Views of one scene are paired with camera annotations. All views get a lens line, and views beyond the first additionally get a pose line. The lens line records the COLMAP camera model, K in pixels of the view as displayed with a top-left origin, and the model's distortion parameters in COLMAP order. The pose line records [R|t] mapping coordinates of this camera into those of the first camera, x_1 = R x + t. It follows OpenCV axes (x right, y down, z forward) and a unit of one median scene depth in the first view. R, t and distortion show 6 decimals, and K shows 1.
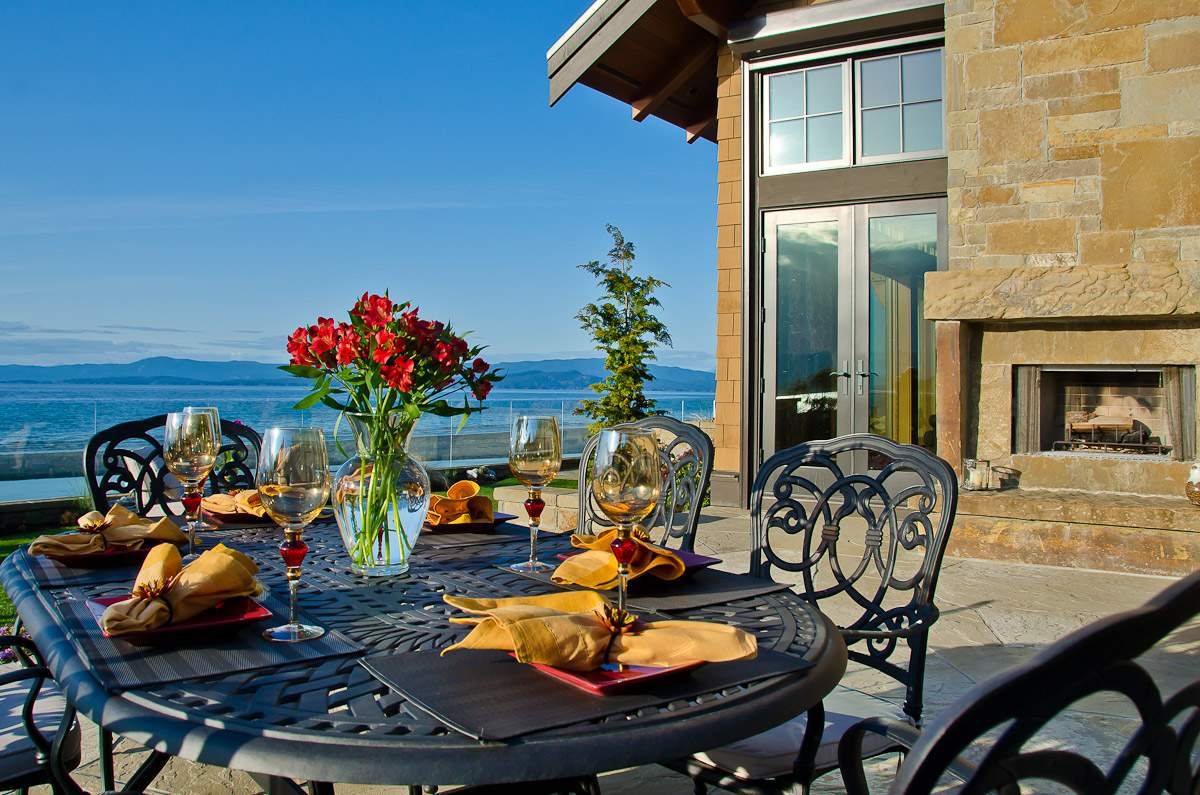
lens RADIAL K [[986.2, 0, 599.2], [0, 986.2, 337.4], [0, 0, 1]] dist [-0.133083, 0.095409]
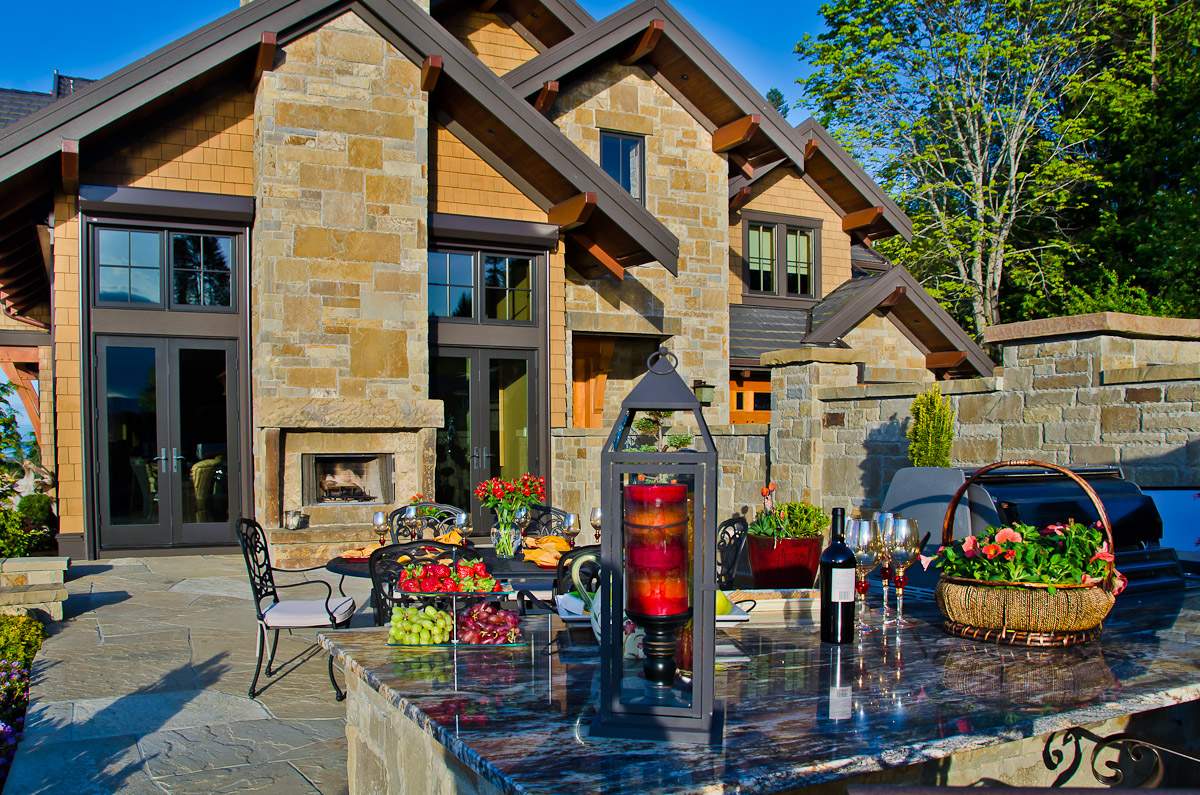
lens RADIAL K [[1011.3, 0, 485.9], [0, 1011.3, 477.2], [0, 0, 1]] dist [-0.078299, 0.005728]
pose [[0.542738, -0.053117, 0.838221, -0.879097], [-0.032137, 0.995954, 0.083921, -0.089544], [-0.839287, -0.072485, 0.538835, -0.217896]]
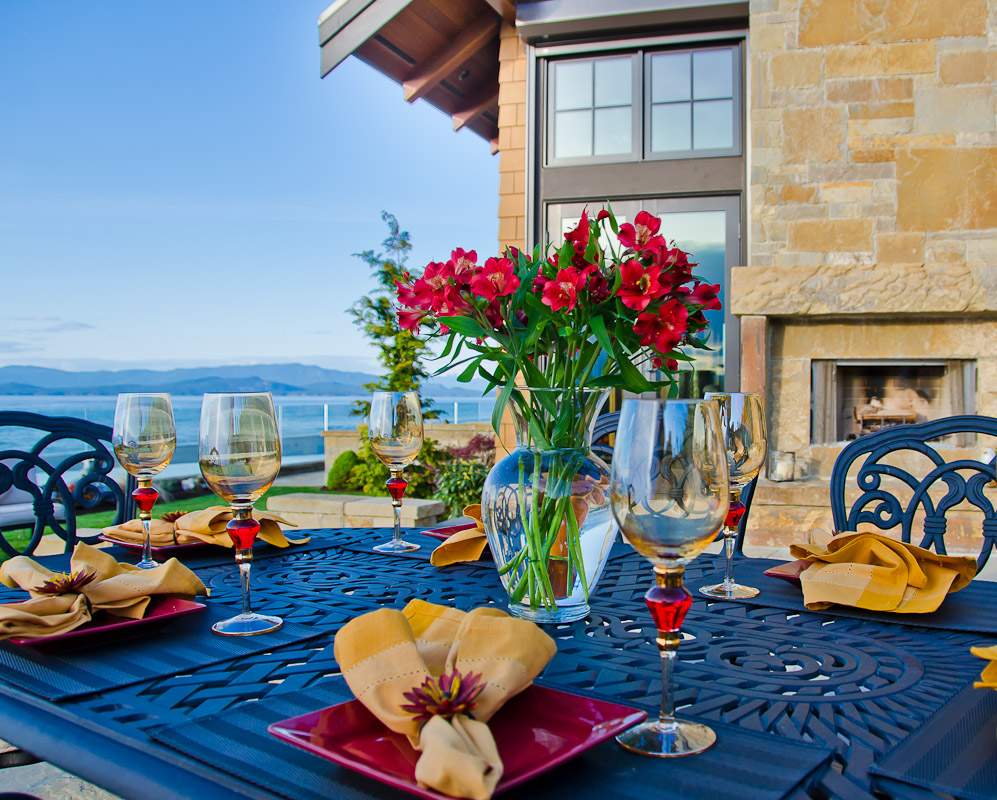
lens RADIAL K [[968.3, 0, 592.5], [0, 968.3, 391.0], [0, 0, 1]] dist [-0.123055, 0.085621]
pose [[0.950393, -0.012186, 0.310812, -0.118063], [-0.003575, 0.998738, 0.050090, 0.011761], [-0.311030, -0.048716, 0.949151, 0.094241]]
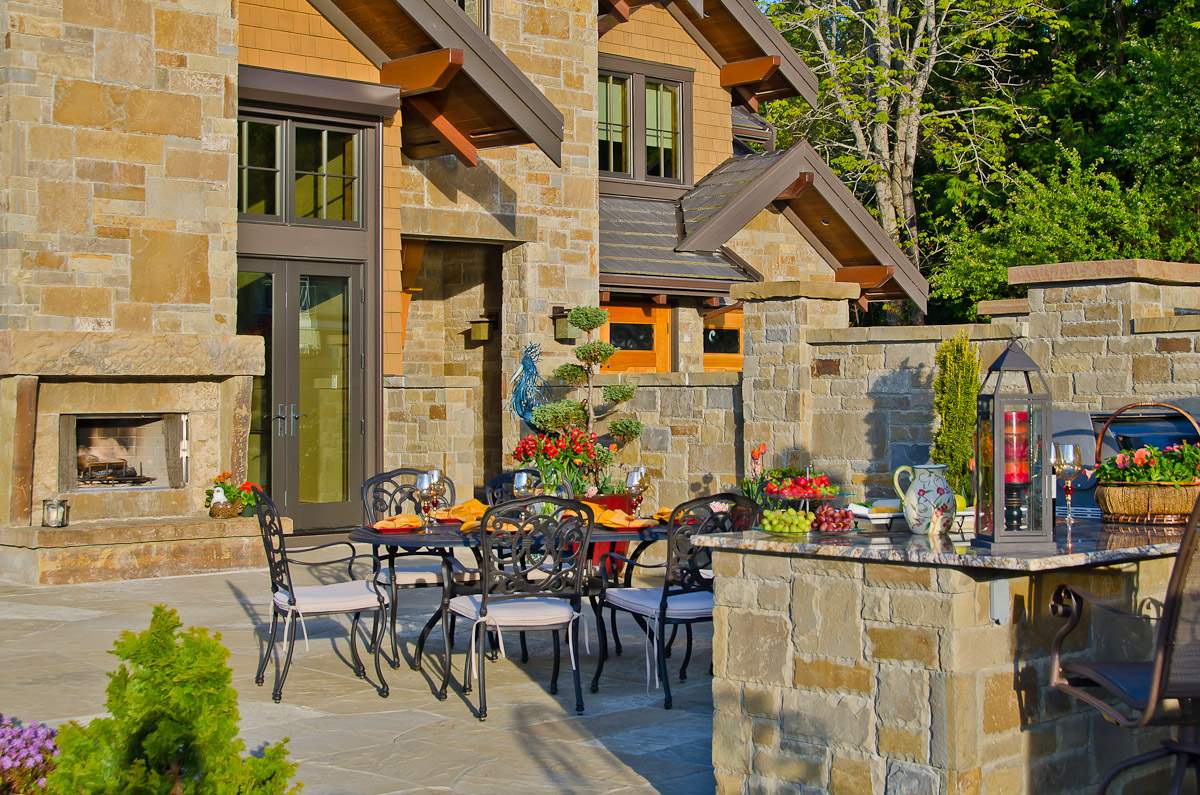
lens RADIAL K [[1864.8, 0, 624.2], [0, 1864.8, 295.4], [0, 0, 1]] dist [0.016955, 0.105228]
pose [[0.224628, 0.029510, 0.973998, -1.573787], [-0.044828, 0.998796, -0.019923, -0.097323], [-0.973413, -0.039187, 0.225681, -0.129809]]
